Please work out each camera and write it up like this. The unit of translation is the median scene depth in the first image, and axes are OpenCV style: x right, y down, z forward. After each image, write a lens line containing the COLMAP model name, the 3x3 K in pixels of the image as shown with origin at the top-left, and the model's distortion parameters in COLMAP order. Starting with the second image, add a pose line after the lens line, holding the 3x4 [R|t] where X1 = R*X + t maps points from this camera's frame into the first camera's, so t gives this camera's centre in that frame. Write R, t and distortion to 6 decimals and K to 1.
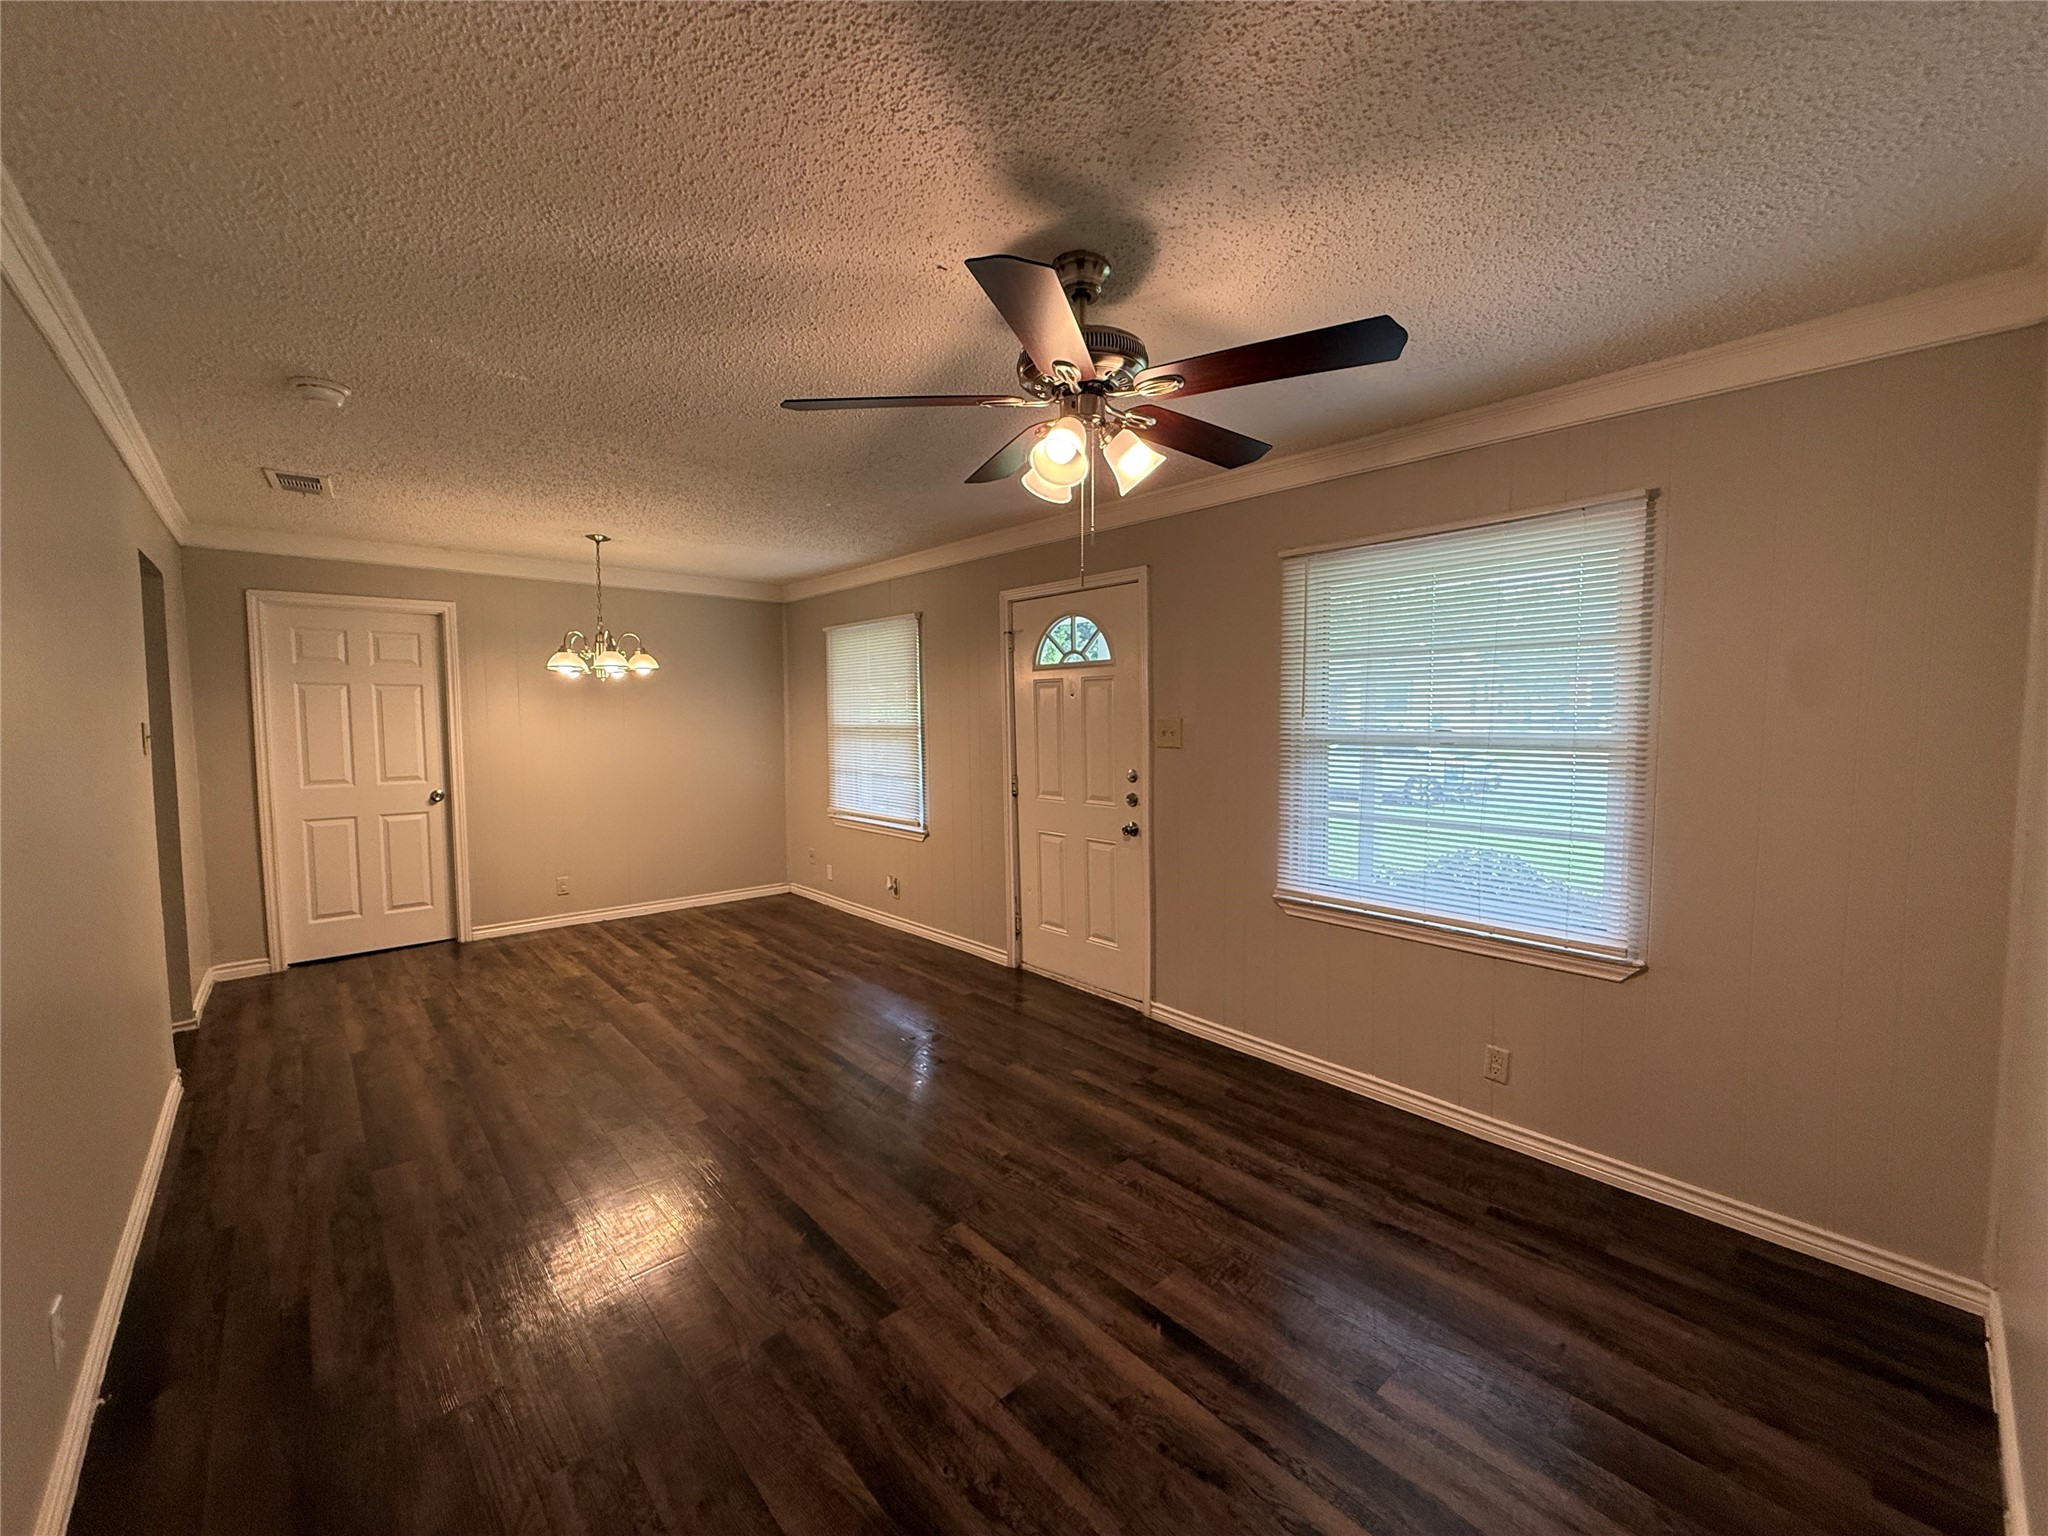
lens RADIAL K [[815.6, 0, 1021.4], [0, 815.6, 765.0], [0, 0, 1]] dist [0.000763, 0.000104]
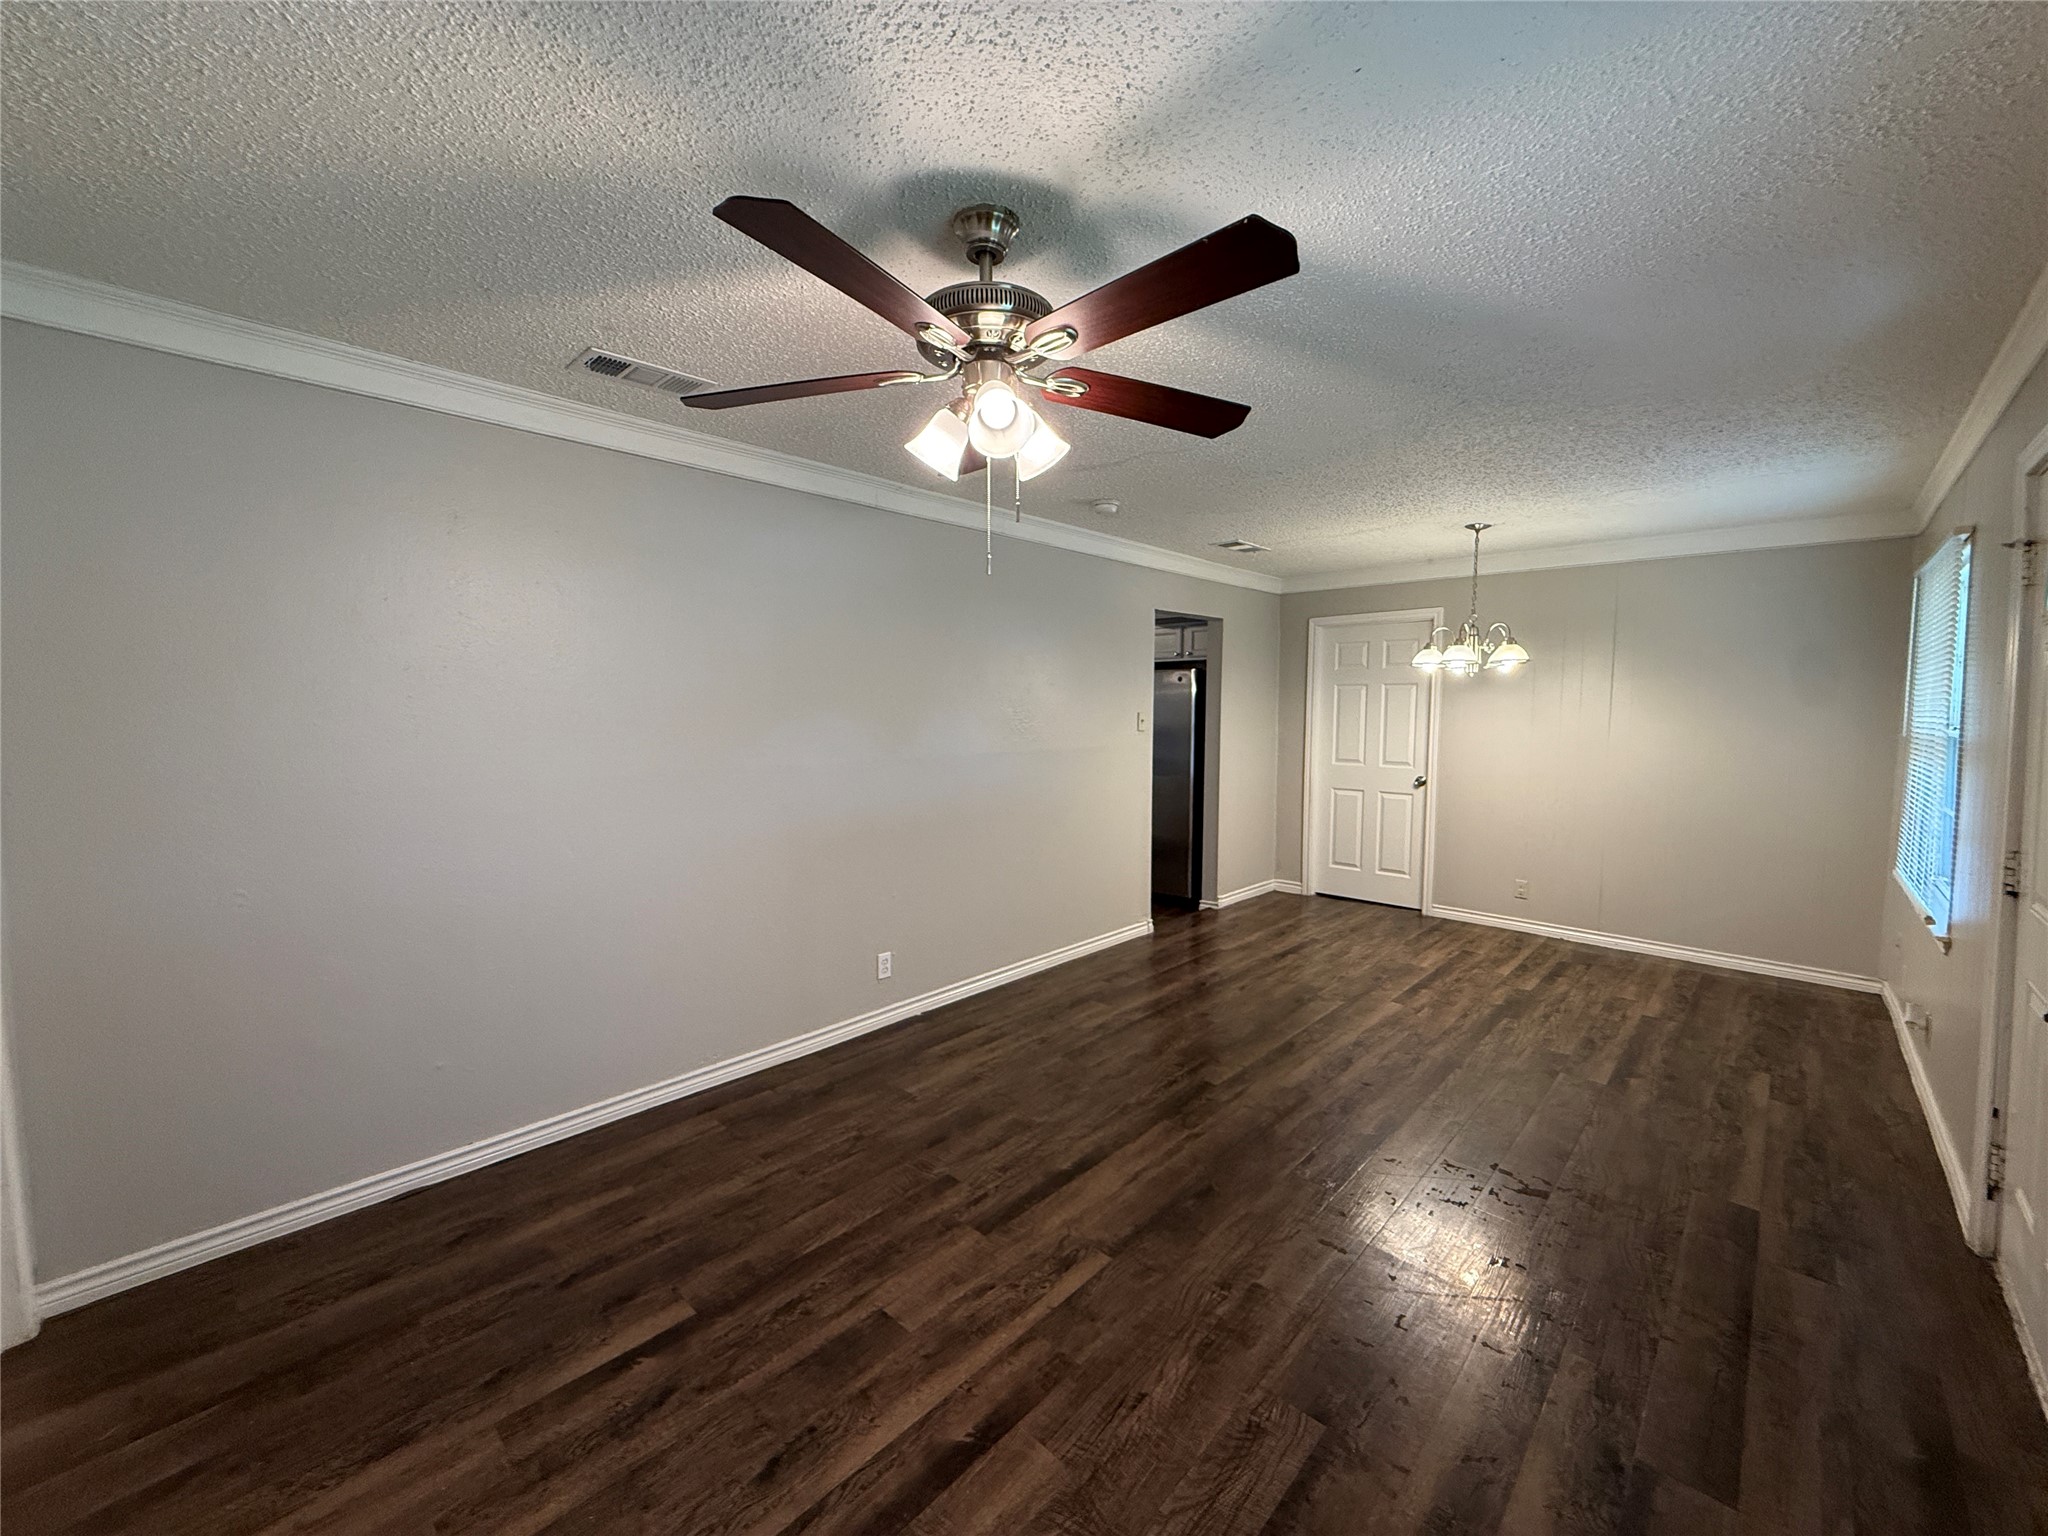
lens RADIAL K [[815.6, 0, 1021.4], [0, 815.6, 765.0], [0, 0, 1]] dist [0.000763, 0.000104]
pose [[0.081248, 0.077268, -0.993694, 0.480042], [-0.068225, 0.995083, 0.071798, -0.036862], [0.994356, 0.061961, 0.086120, 0.468301]]
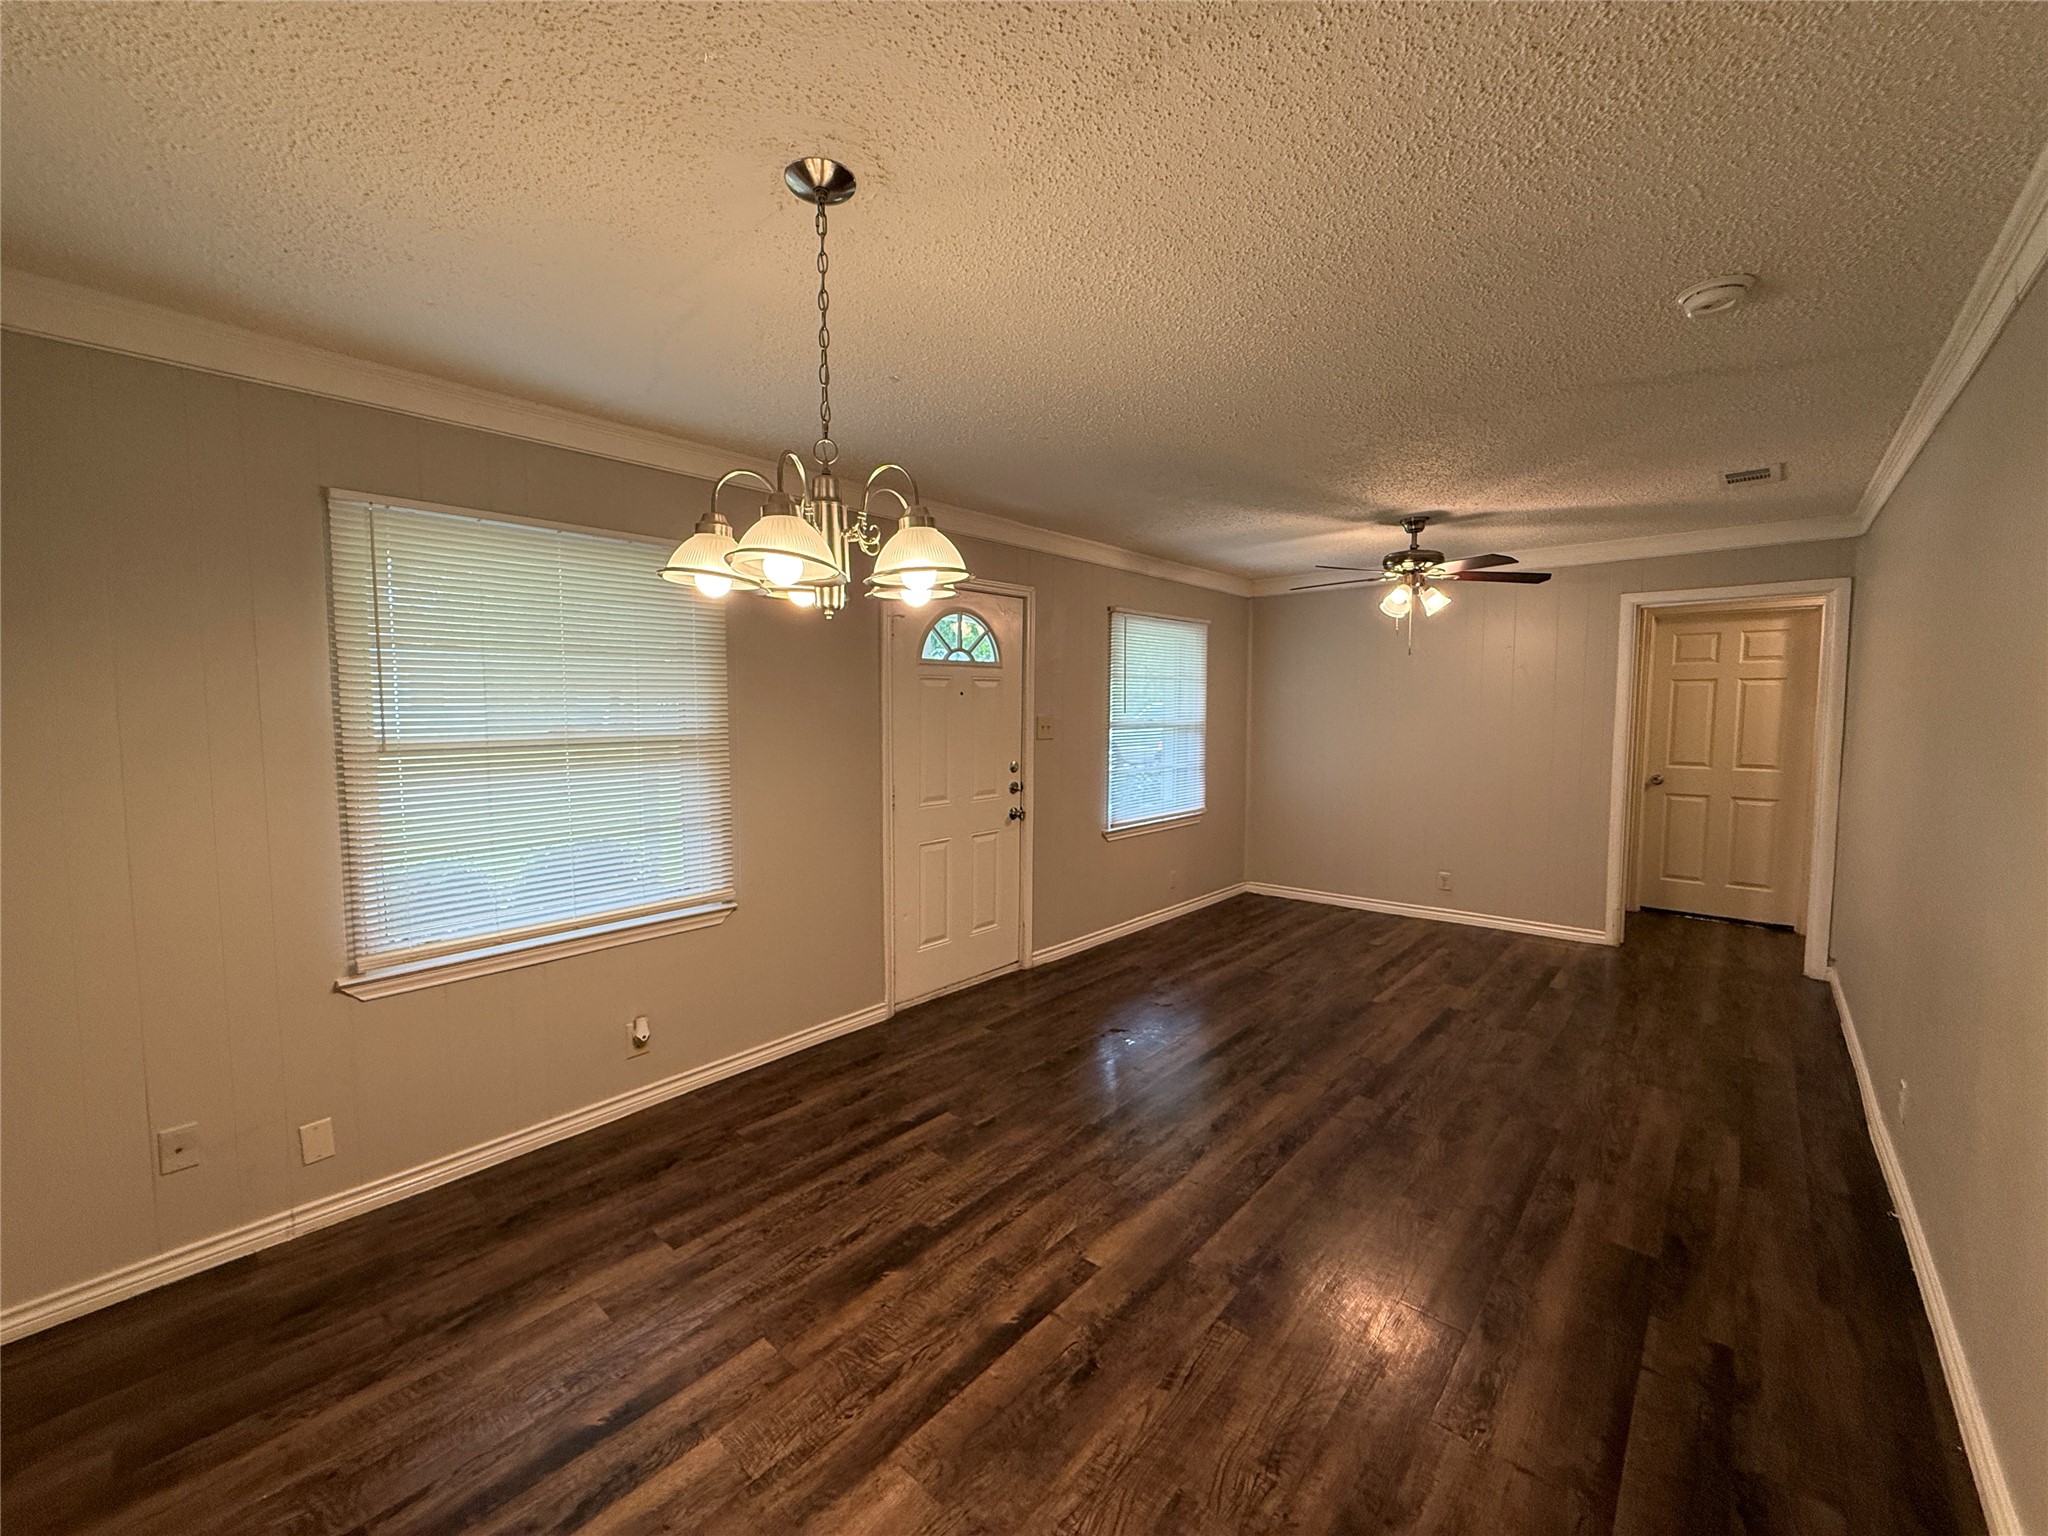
lens RADIAL K [[815.6, 0, 1021.4], [0, 815.6, 765.0], [0, 0, 1]] dist [0.000763, 0.000104]
pose [[-0.112135, -0.064142, 0.991621, -1.016193], [0.066915, 0.995162, 0.071938, -0.072117], [-0.991437, 0.074421, -0.107301, 1.136339]]
